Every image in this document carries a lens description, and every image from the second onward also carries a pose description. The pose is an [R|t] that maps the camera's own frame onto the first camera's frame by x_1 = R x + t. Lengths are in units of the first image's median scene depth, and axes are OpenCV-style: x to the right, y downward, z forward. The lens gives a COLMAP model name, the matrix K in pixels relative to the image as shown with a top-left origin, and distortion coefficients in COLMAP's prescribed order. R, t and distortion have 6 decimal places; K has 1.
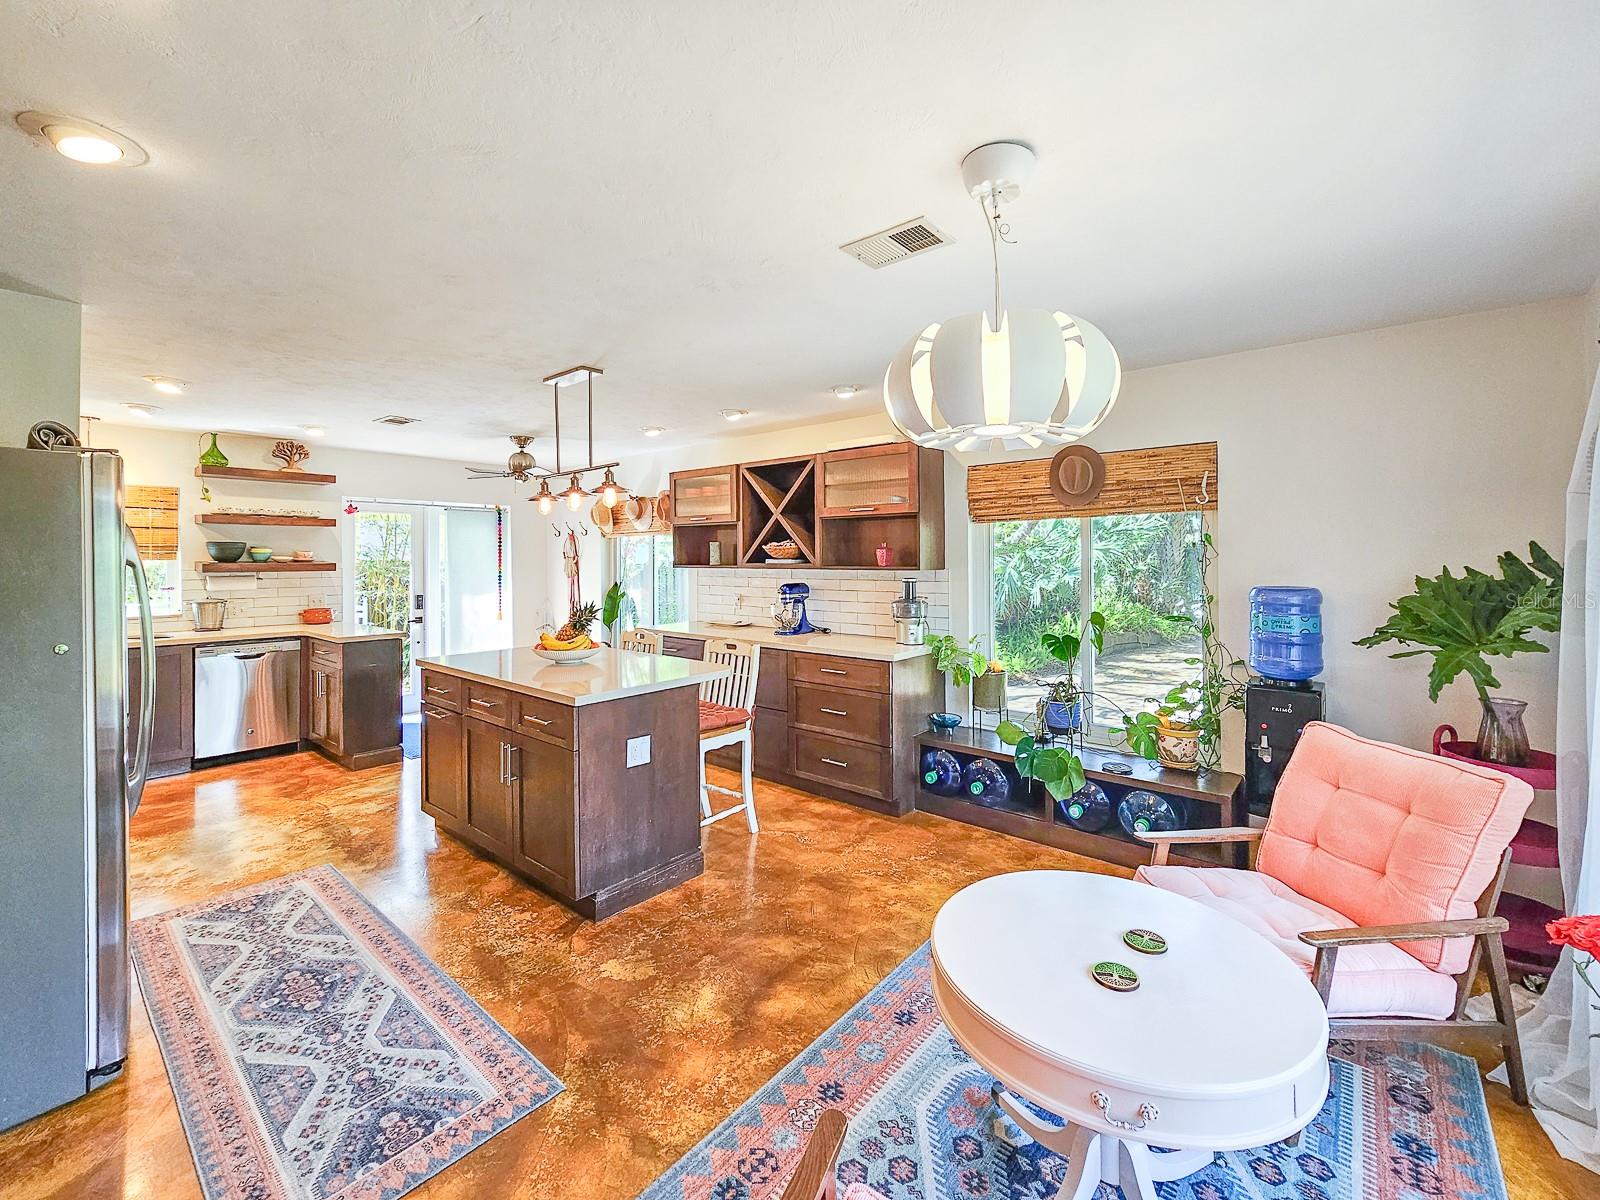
lens RADIAL K [[671.3, 0, 779.2], [0, 671.3, 555.6], [0, 0, 1]] dist [-0.000554, -0.000155]
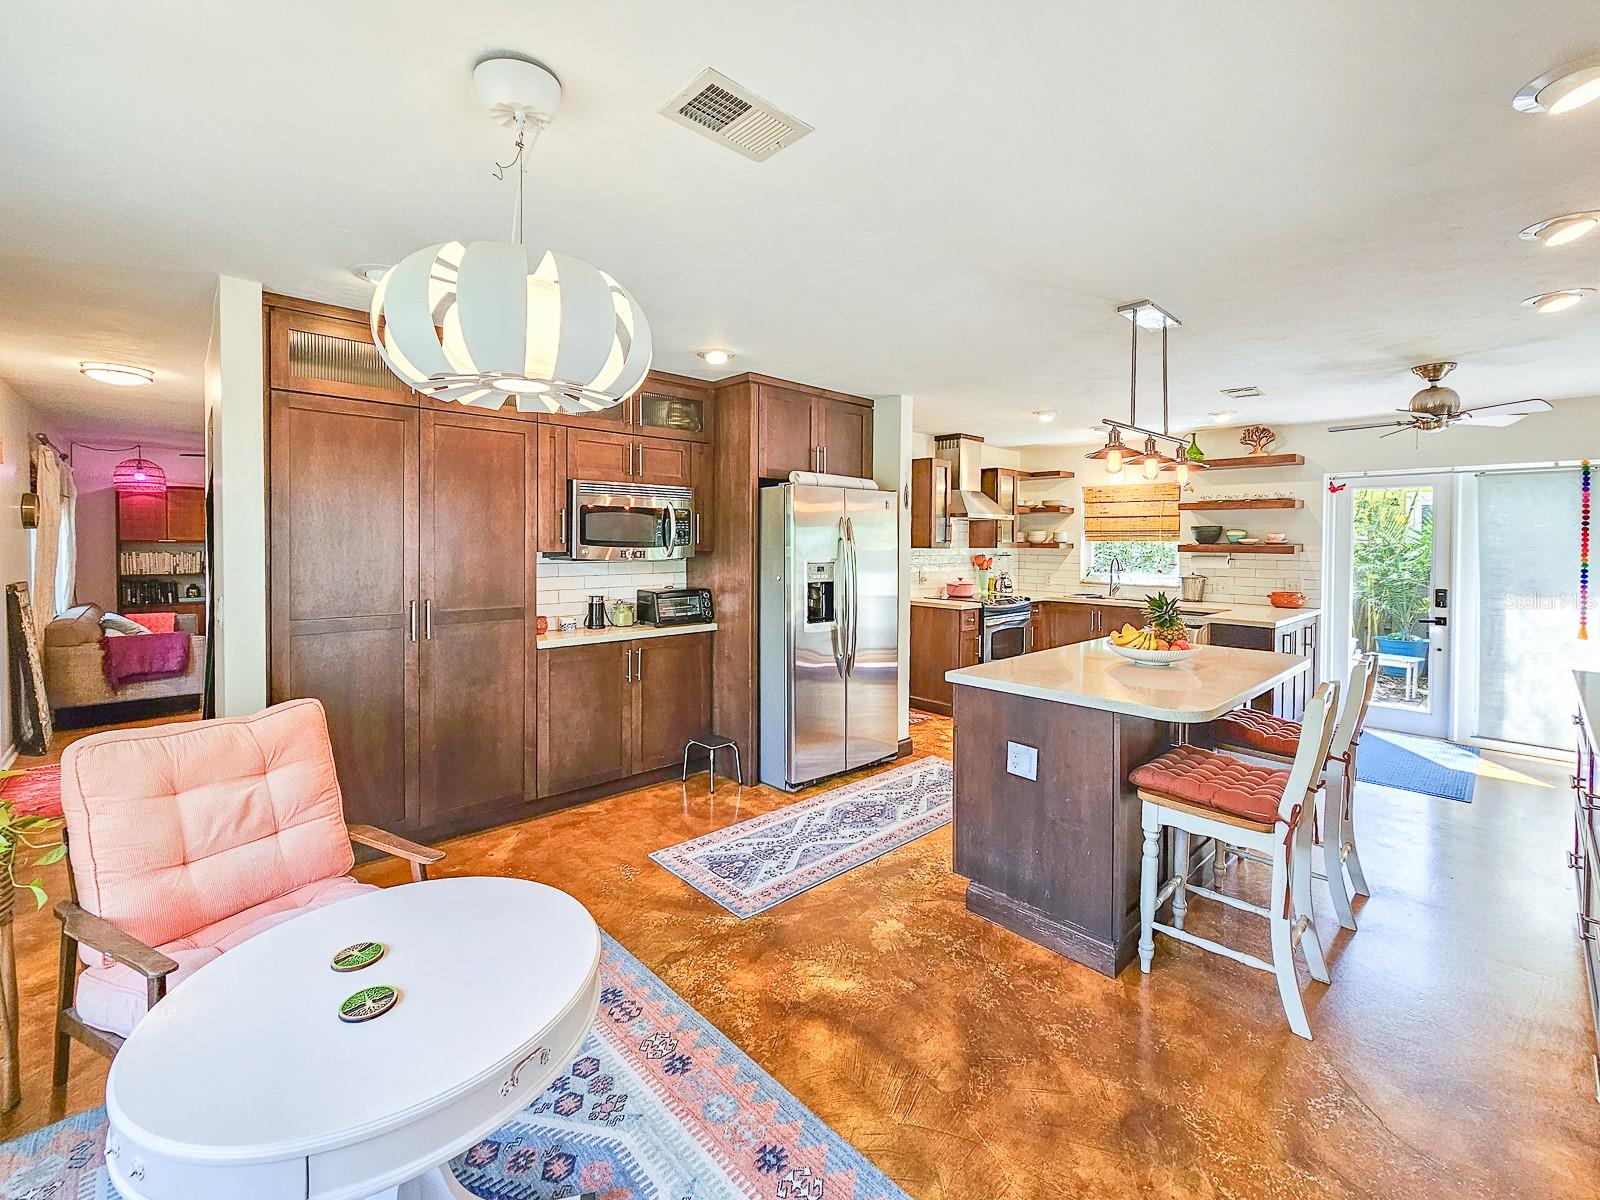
lens RADIAL K [[669.3, 0, 833.8], [0, 669.3, 554.6], [0, 0, 1]] dist [-0.002395, -0.000247]
pose [[-0.061366, 0.023059, -0.997849, 0.393083], [-0.004118, 0.999719, 0.023355, 0.004900], [0.998107, 0.005543, -0.061254, 0.485972]]
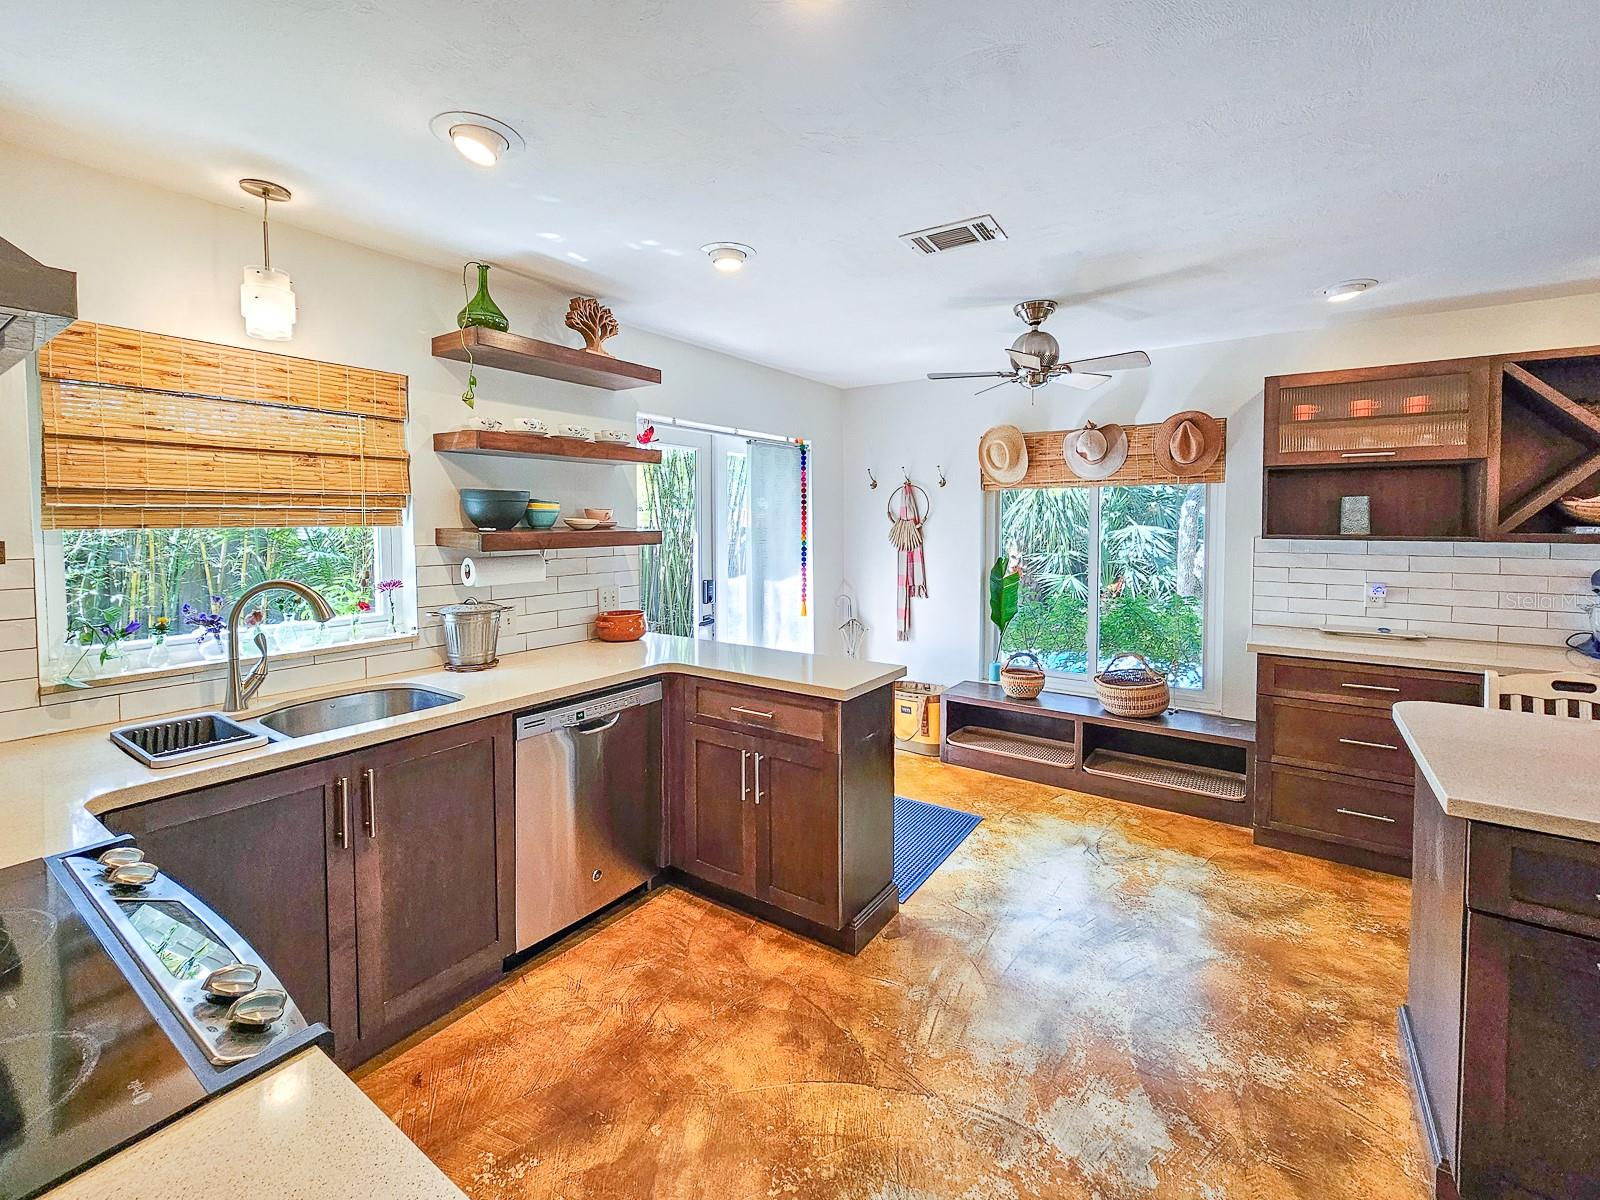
lens RADIAL K [[679.1, 0, 819.0], [0, 679.1, 540.3], [0, 0, 1]] dist [-0.001828, -0.000164]
pose [[0.993780, -0.001258, 0.111358, -0.711272], [-0.002608, 0.999399, 0.034565, -0.000472], [-0.111334, -0.034640, 0.993179, 0.517704]]
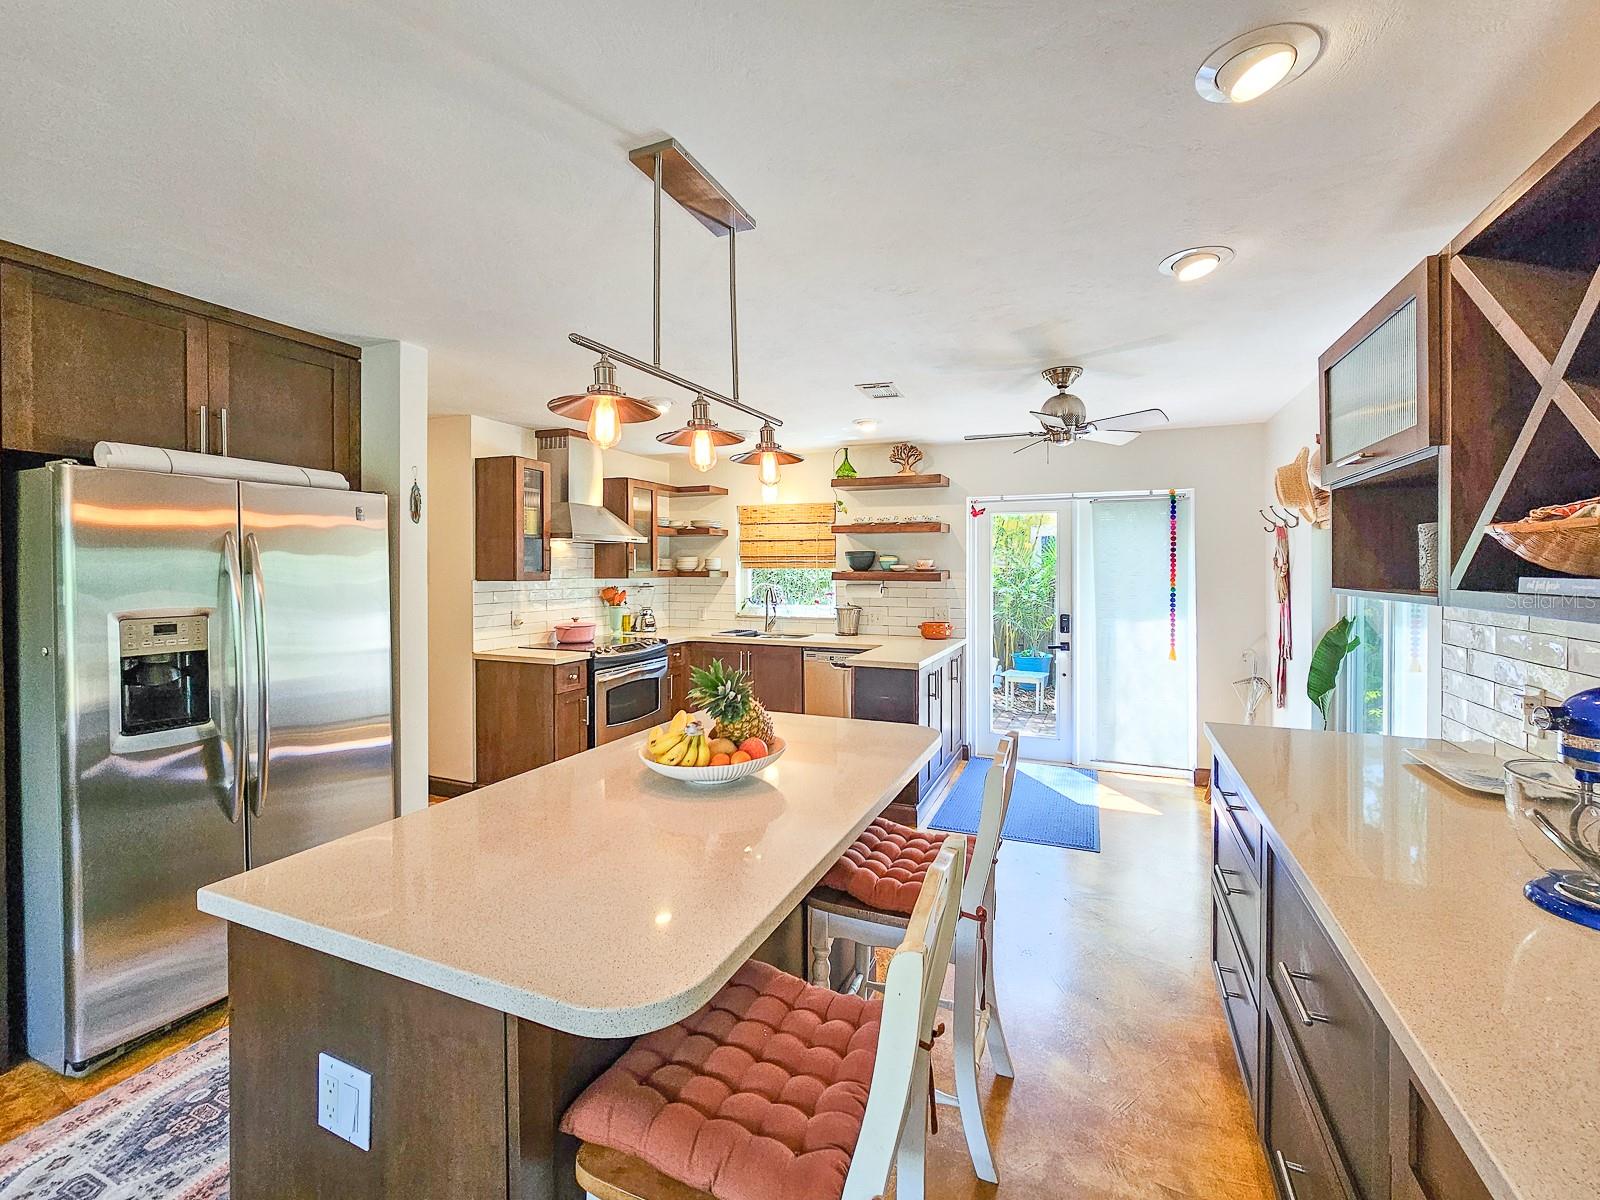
lens RADIAL K [[654.2, 0, 827.4], [0, 654.2, 576.5], [0, 0, 1]] dist [-0.001126, -0.000150]
pose [[0.339574, 0.016069, -0.940442, 0.122788], [0.001078, 0.999847, 0.017474, 0.000885], [0.940579, -0.006948, 0.339505, 0.677765]]
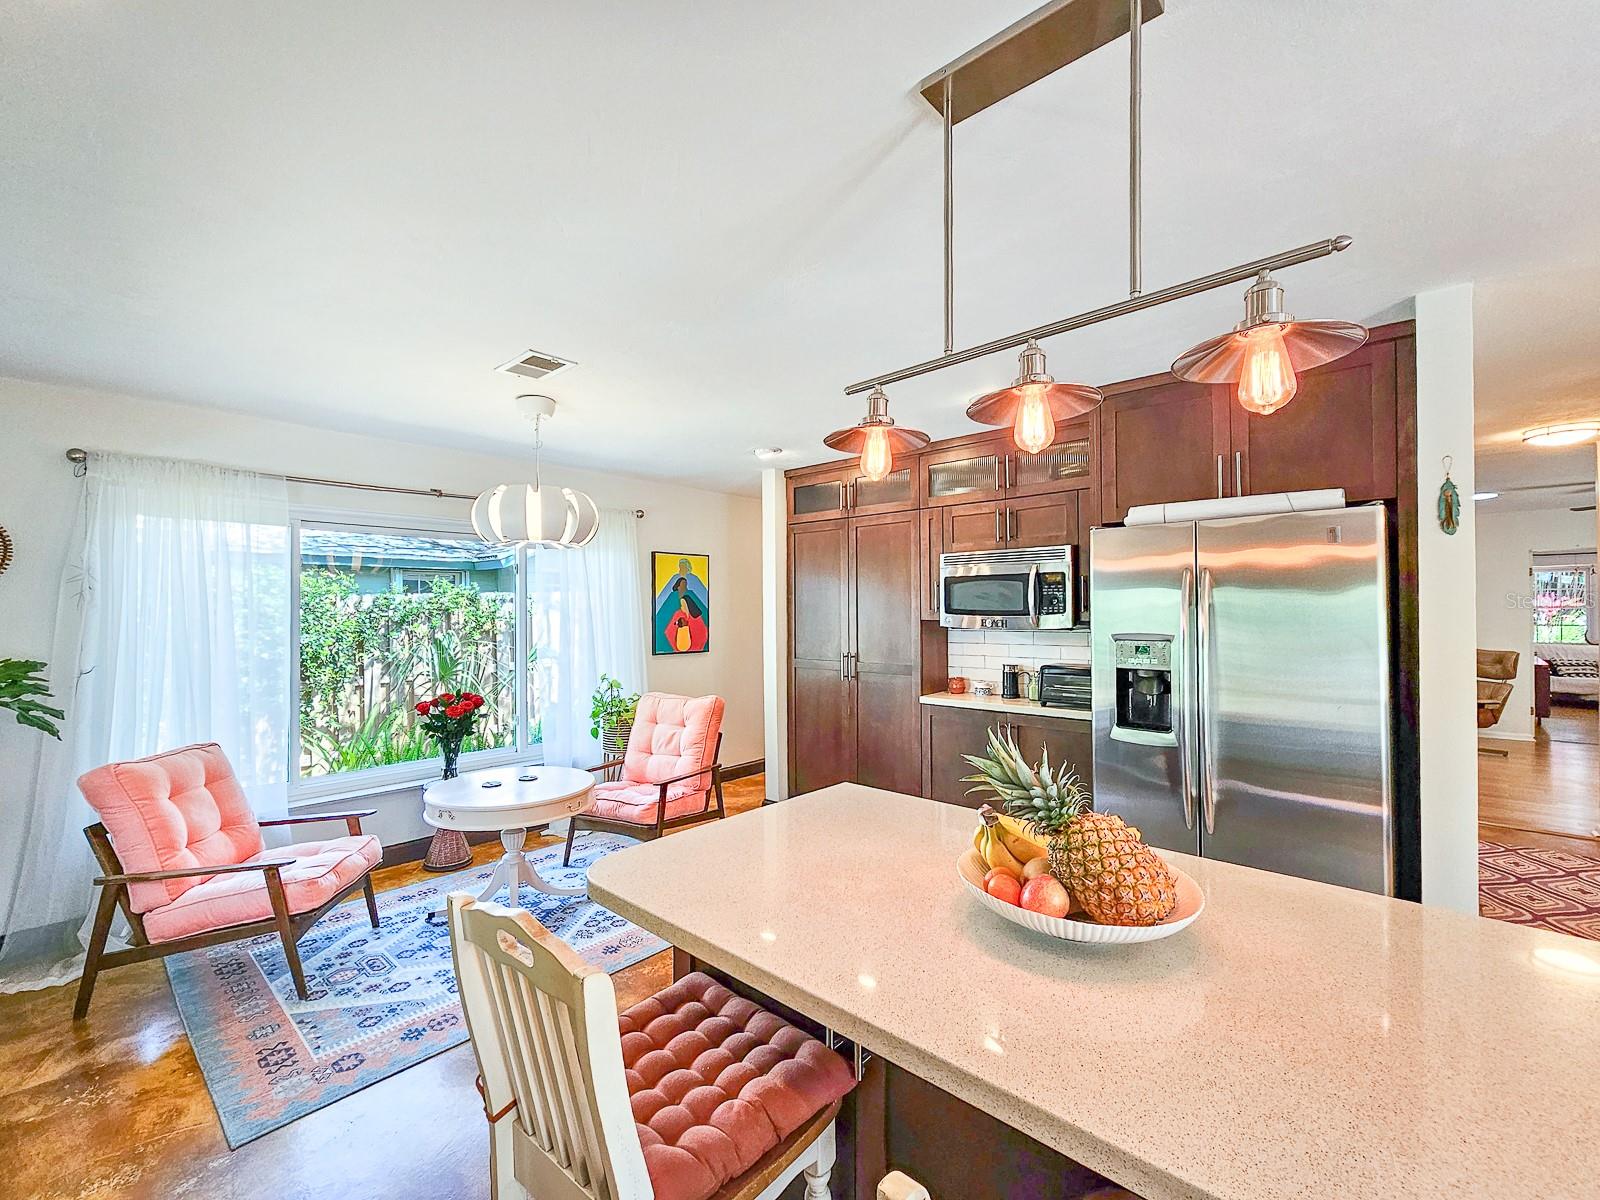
lens RADIAL K [[691.8, 0, 798.3], [0, 691.8, 604.4], [0, 0, 1]] dist [-0.000565, -0.000031]
pose [[-0.999850, 0.011377, 0.013022, -0.148570], [0.011256, 0.999893, -0.009342, 0.007156], [-0.013127, -0.009194, -0.999872, 0.984668]]
